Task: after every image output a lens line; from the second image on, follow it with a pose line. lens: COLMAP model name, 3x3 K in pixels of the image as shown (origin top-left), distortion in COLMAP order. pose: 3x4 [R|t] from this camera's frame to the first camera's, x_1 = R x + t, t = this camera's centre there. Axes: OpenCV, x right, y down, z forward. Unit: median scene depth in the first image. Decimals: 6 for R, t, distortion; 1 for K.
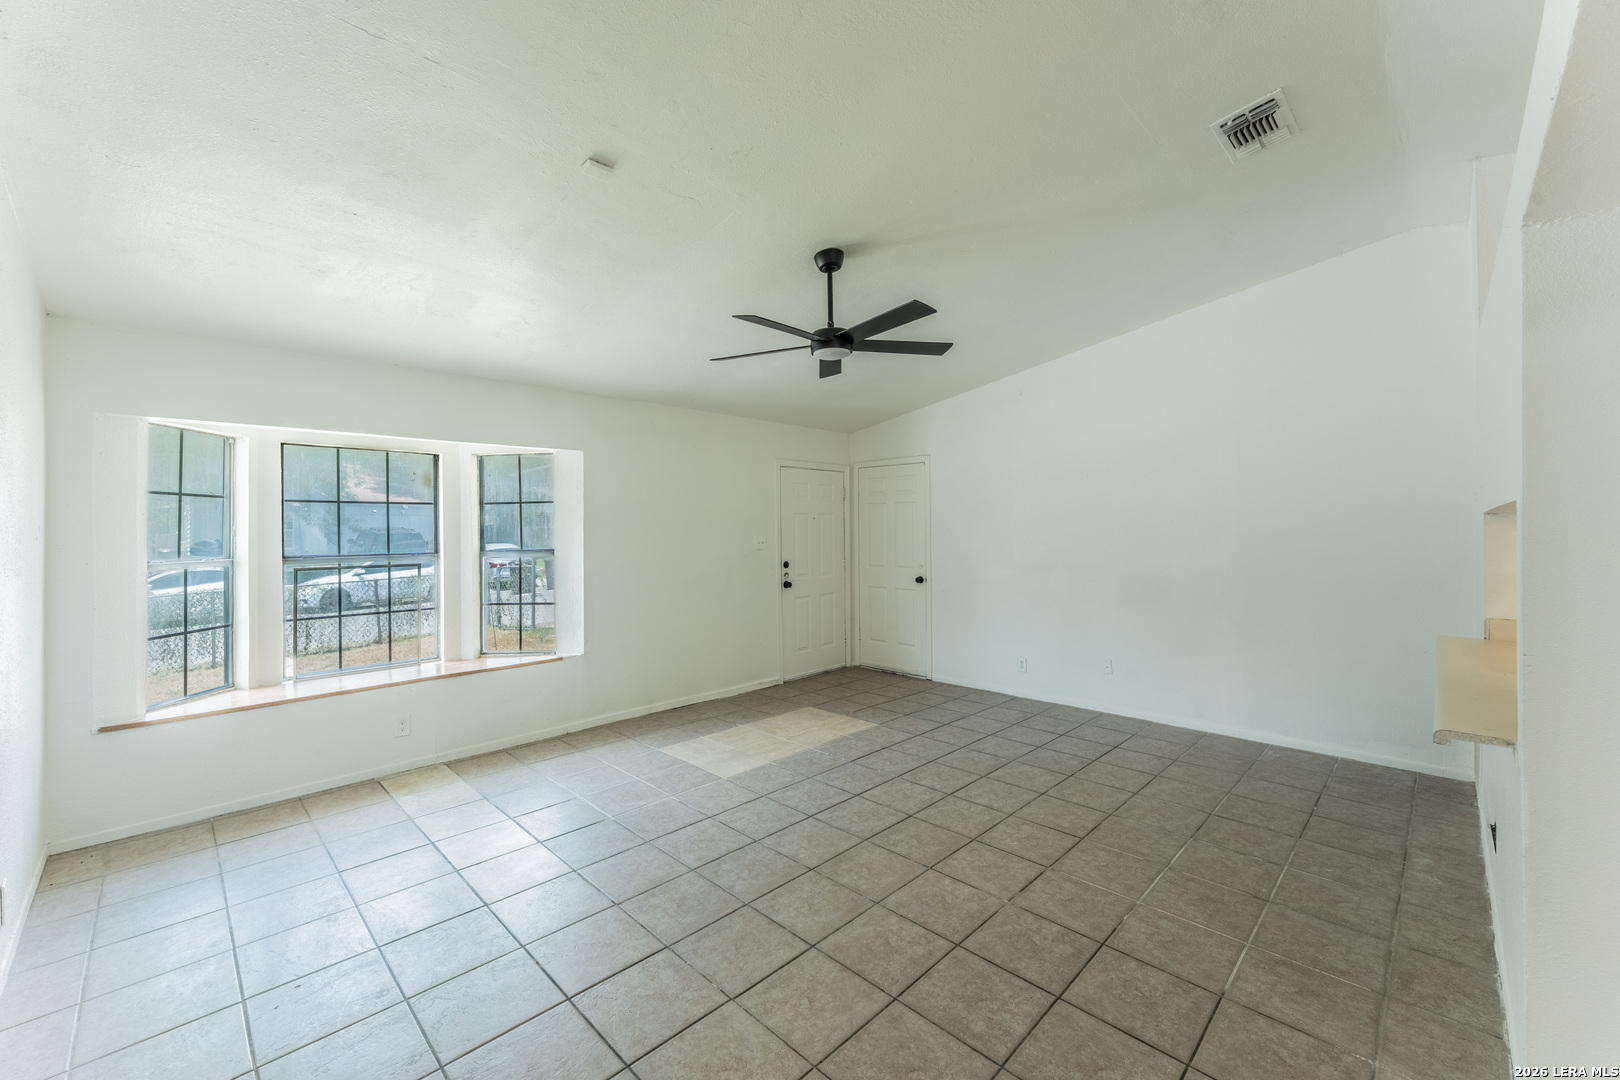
lens RADIAL K [[650.1, 0, 803.2], [0, 650.1, 521.7], [0, 0, 1]] dist [0.003207, -0.000041]
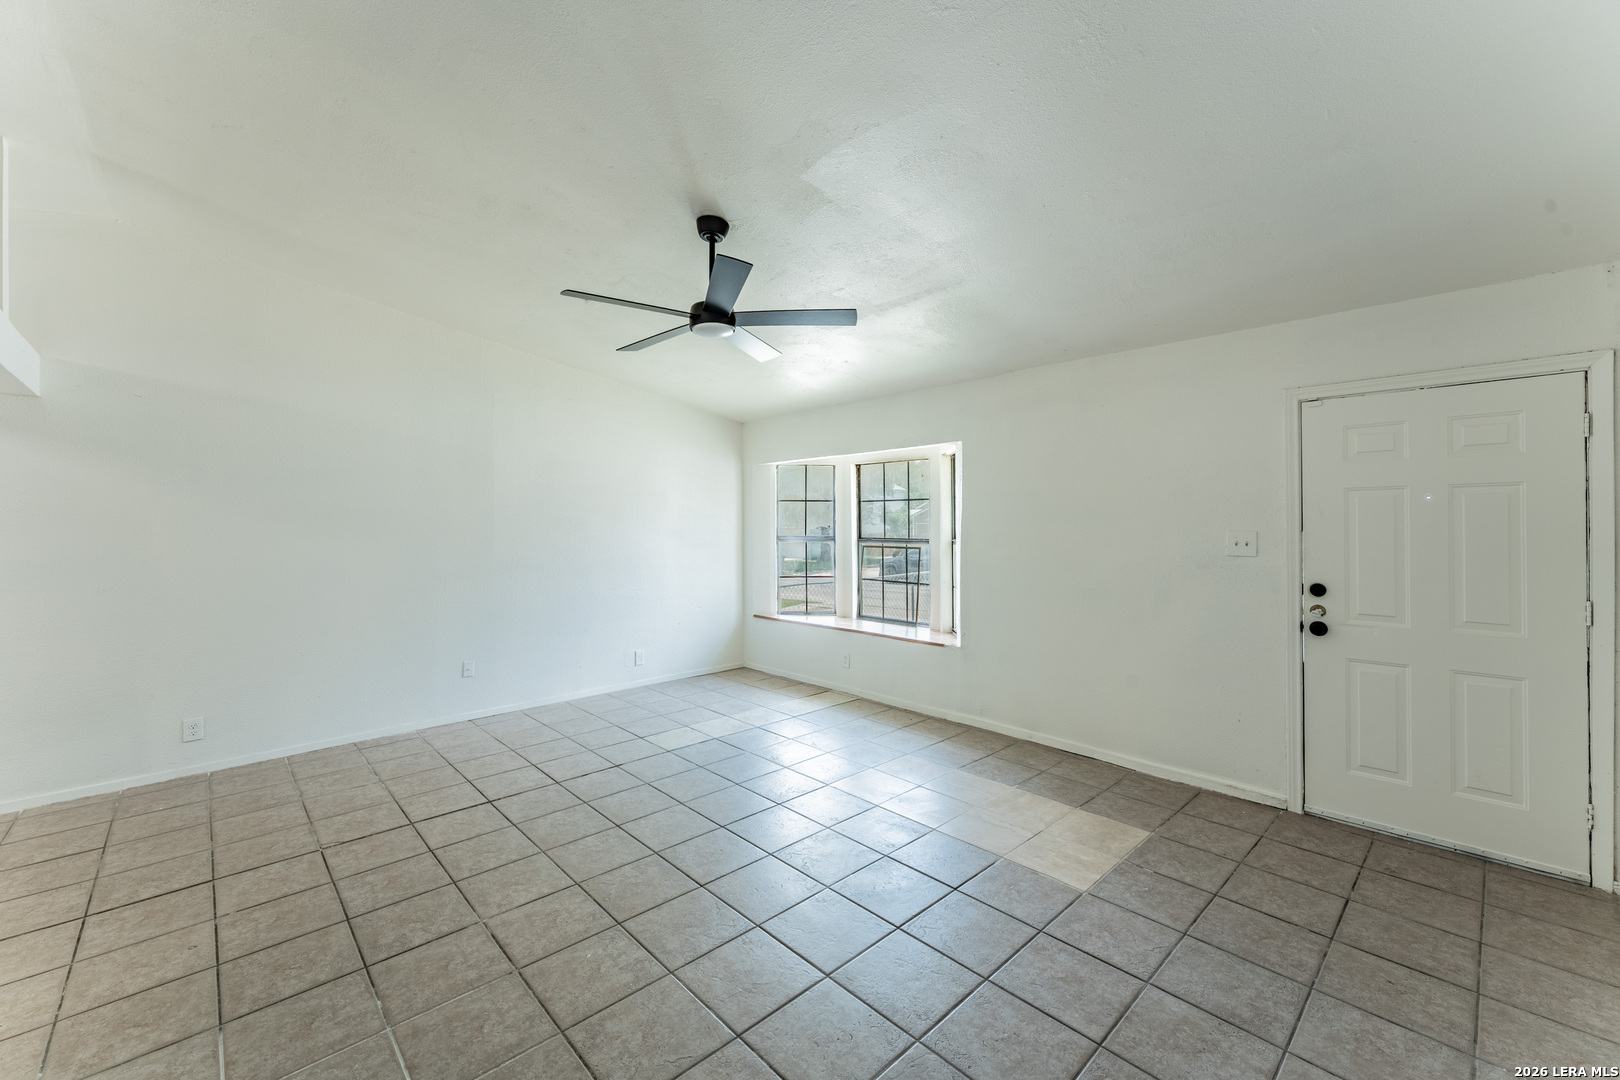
lens RADIAL K [[650.1, 0, 803.2], [0, 650.1, 521.7], [0, 0, 1]] dist [0.003207, -0.000041]
pose [[-0.035613, 0.006476, -0.999345, 0.765525], [0.016276, 0.999850, 0.005900, 0.003766], [0.999233, -0.016055, -0.035713, 0.931555]]
